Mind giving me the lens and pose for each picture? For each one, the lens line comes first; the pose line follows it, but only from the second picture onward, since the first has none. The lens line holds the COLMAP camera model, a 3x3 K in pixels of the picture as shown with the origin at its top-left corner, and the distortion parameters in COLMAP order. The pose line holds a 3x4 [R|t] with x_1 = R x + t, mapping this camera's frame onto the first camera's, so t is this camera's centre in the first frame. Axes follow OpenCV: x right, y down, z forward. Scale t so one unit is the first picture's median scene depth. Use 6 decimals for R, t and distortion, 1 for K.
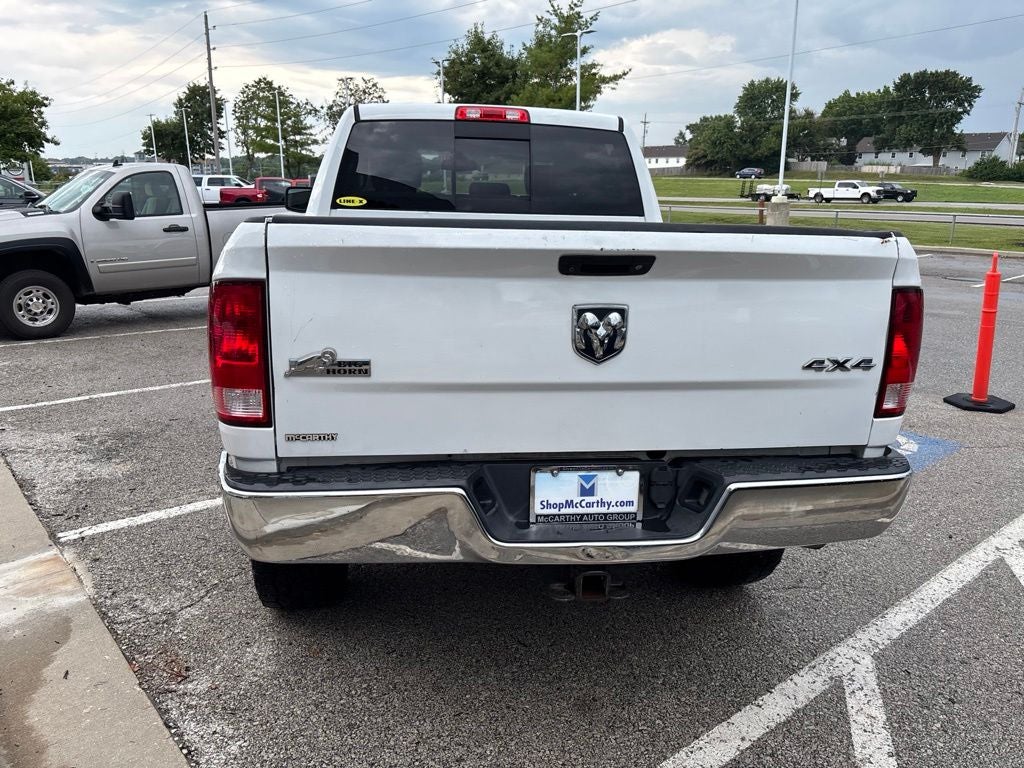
lens RADIAL K [[774.8, 0, 507.9], [0, 774.8, 387.4], [0, 0, 1]] dist [0.044779, -0.055021]
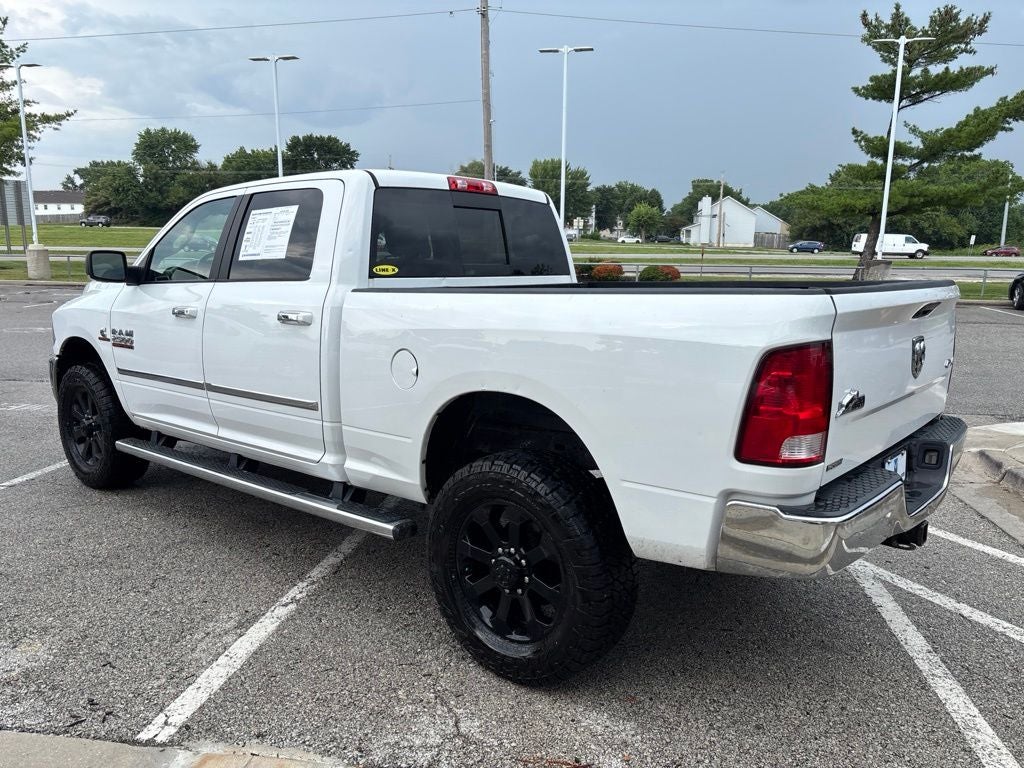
lens RADIAL K [[774.8, 0, 506.0], [0, 774.8, 380.3], [0, 0, 1]] dist [0.044779, -0.055021]
pose [[0.753012, -0.121576, 0.646678, -0.882009], [0.165384, 0.986203, -0.007172, -0.089872], [-0.636884, 0.112351, 0.762730, 0.232991]]
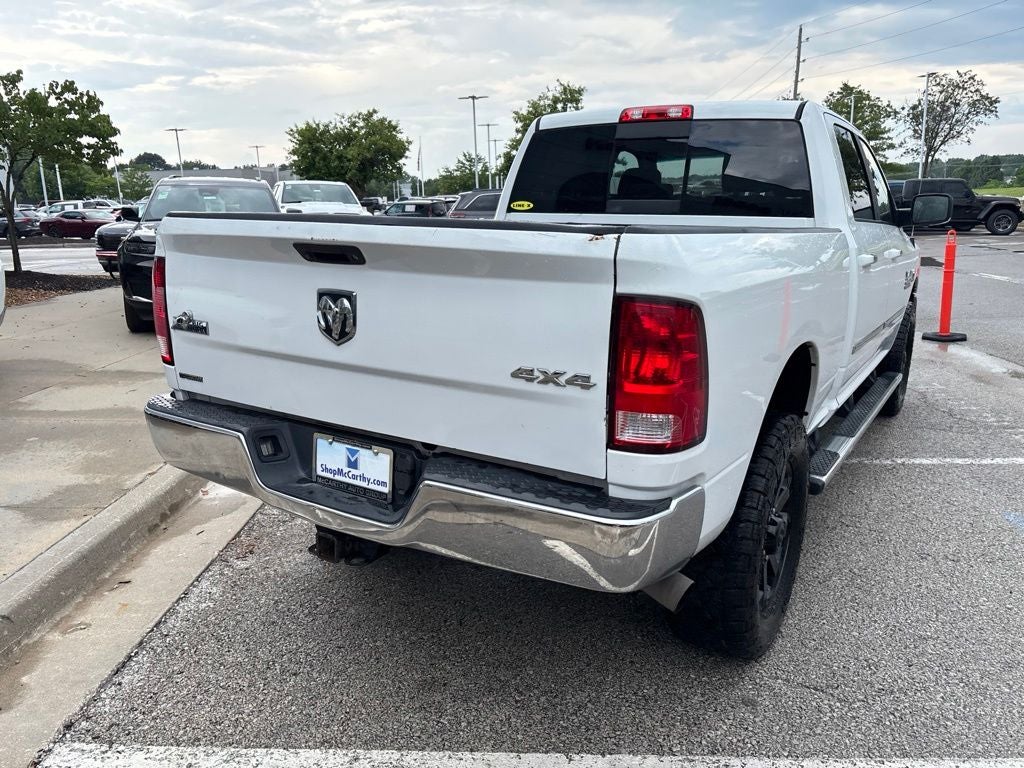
lens RADIAL K [[774.8, 0, 510.0], [0, 774.8, 386.6], [0, 0, 1]] dist [0.044779, -0.055021]
pose [[0.759785, 0.133242, -0.636375, 0.630505], [-0.142298, 0.989124, 0.037206, -0.029923], [0.634412, 0.062286, 0.770482, 0.195419]]
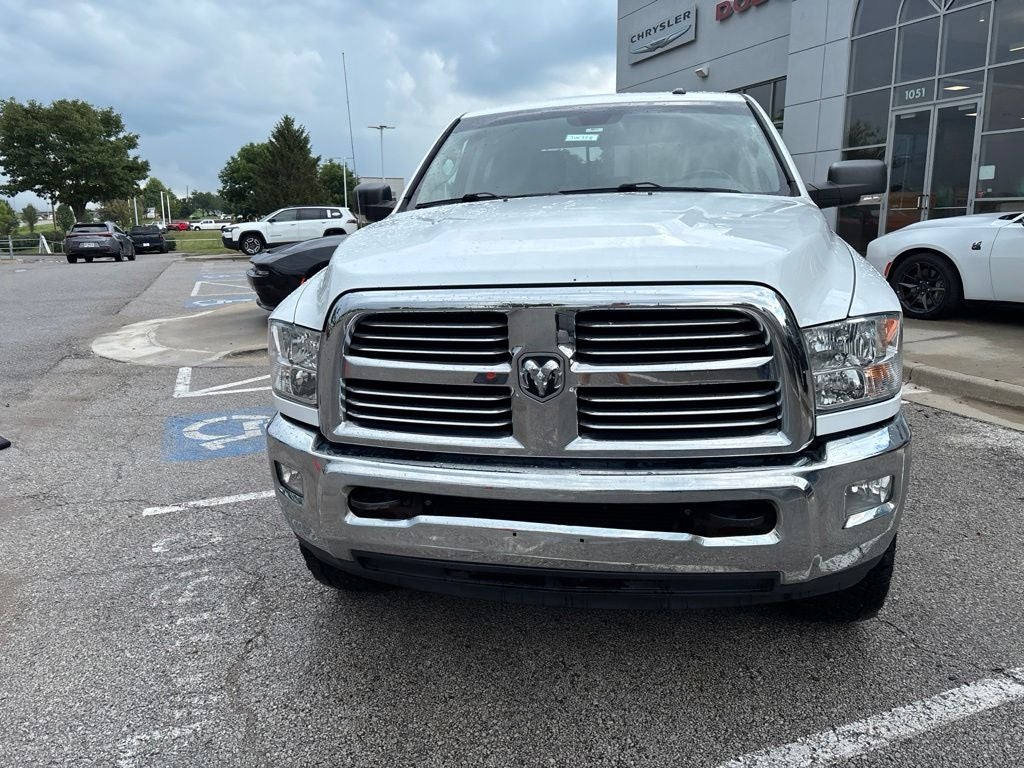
lens RADIAL K [[774.8, 0, 505.3], [0, 774.8, 374.5], [0, 0, 1]] dist [0.044779, -0.055021]
pose [[-0.944422, -0.059961, 0.323219, -0.378104], [0.090493, 0.897818, 0.430969, -0.705132], [-0.316034, 0.436266, -0.842493, 2.980301]]
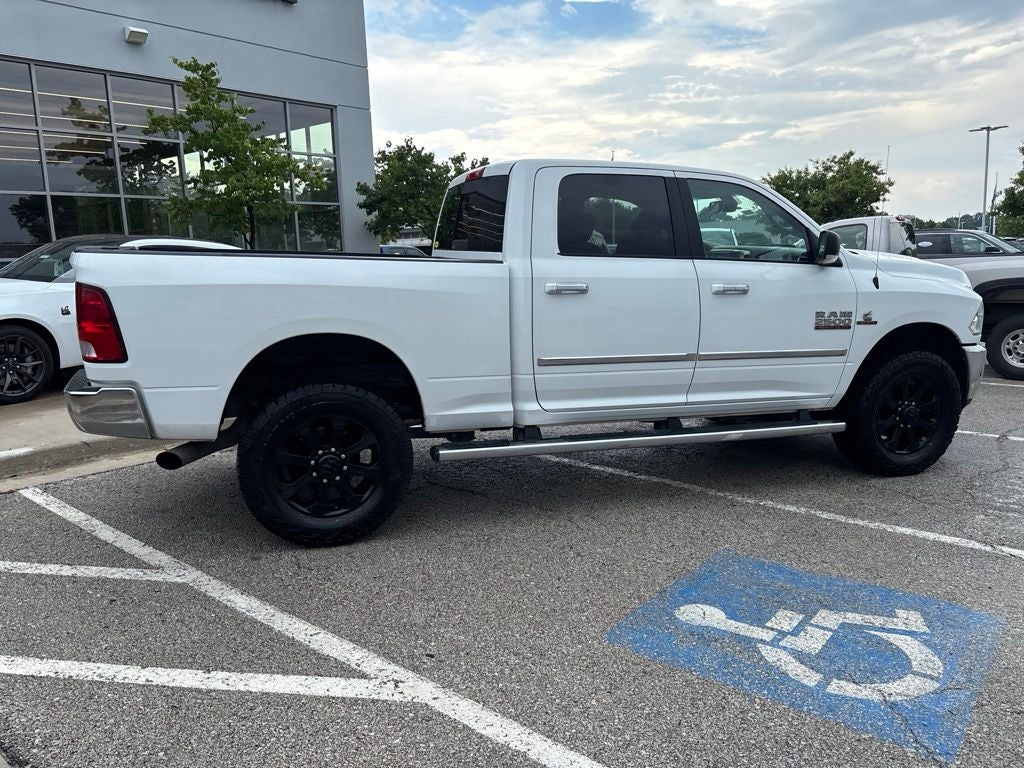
lens RADIAL K [[774.8, 0, 509.5], [0, 774.8, 386.0], [0, 0, 1]] dist [0.044779, -0.055021]
pose [[0.183978, 0.151917, -0.971120, 1.591017], [-0.227188, 0.967804, 0.108358, -0.206527], [0.956315, 0.200691, 0.212569, 1.061731]]
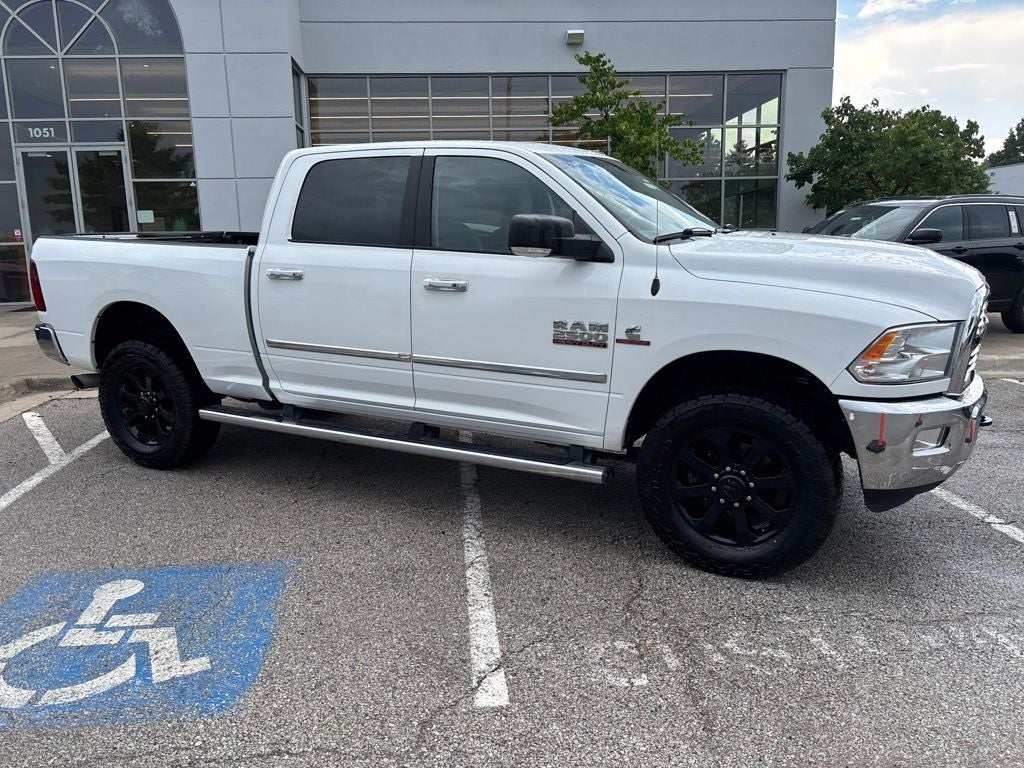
lens RADIAL K [[774.8, 0, 510.1], [0, 774.8, 385.9], [0, 0, 1]] dist [0.044779, -0.055021]
pose [[-0.573065, 0.151429, -0.805398, 1.194627], [-0.197523, 0.928284, 0.315077, -0.582219], [0.795350, 0.339644, -0.502056, 2.499417]]
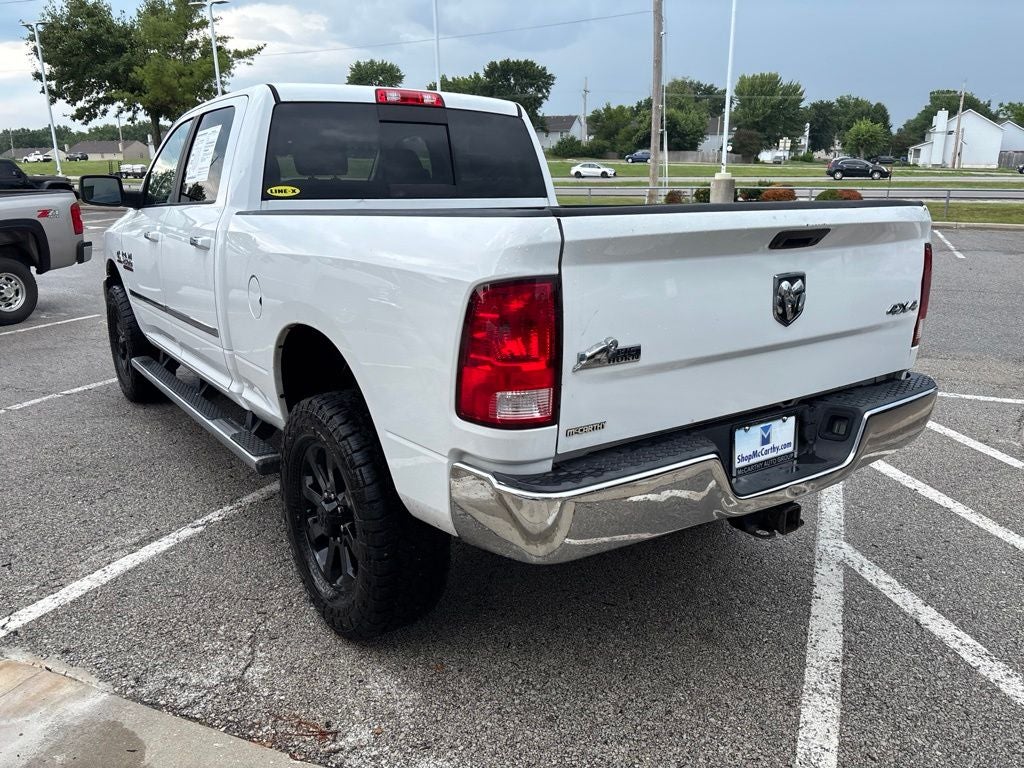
lens RADIAL K [[774.8, 0, 505.6], [0, 774.8, 378.3], [0, 0, 1]] dist [0.044779, -0.055021]
pose [[0.892401, -0.134100, 0.430858, -0.475342], [0.128222, 0.990821, 0.042806, -0.035412], [-0.432643, 0.017046, 0.901404, 0.090644]]
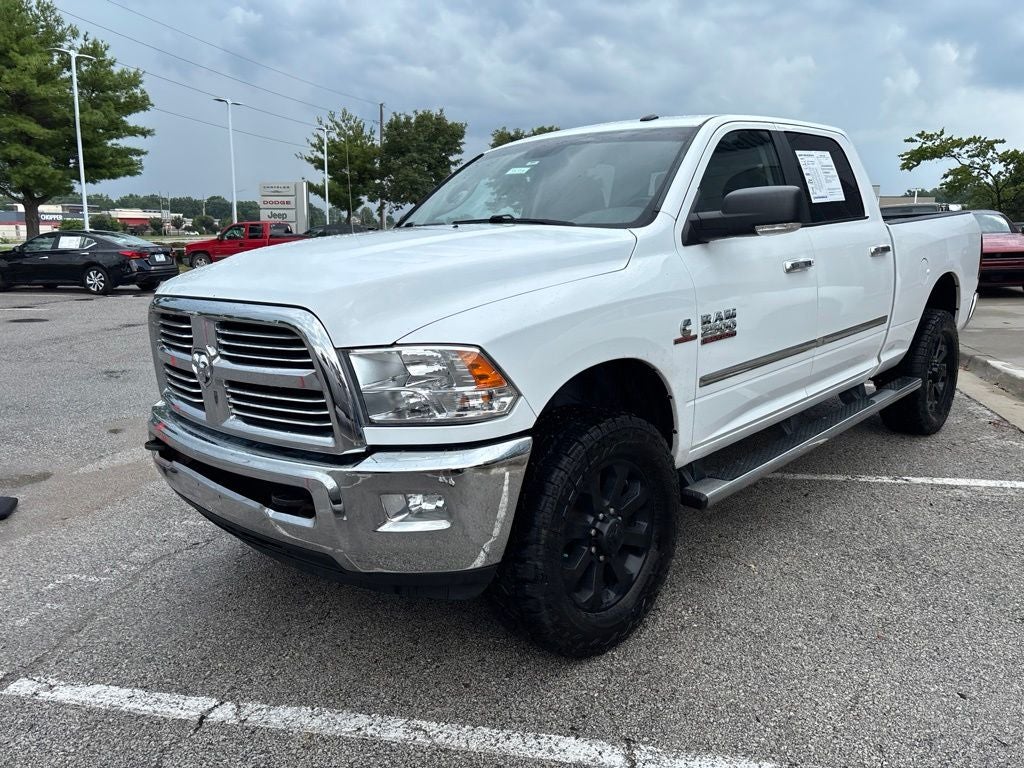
lens RADIAL K [[774.8, 0, 513.2], [0, 774.8, 370.6], [0, 0, 1]] dist [0.044779, -0.055021]
pose [[-0.616192, -0.143727, 0.774371, -1.060300], [0.201975, 0.921492, 0.331751, -0.638746], [-0.761258, 0.360825, -0.538787, 2.643279]]
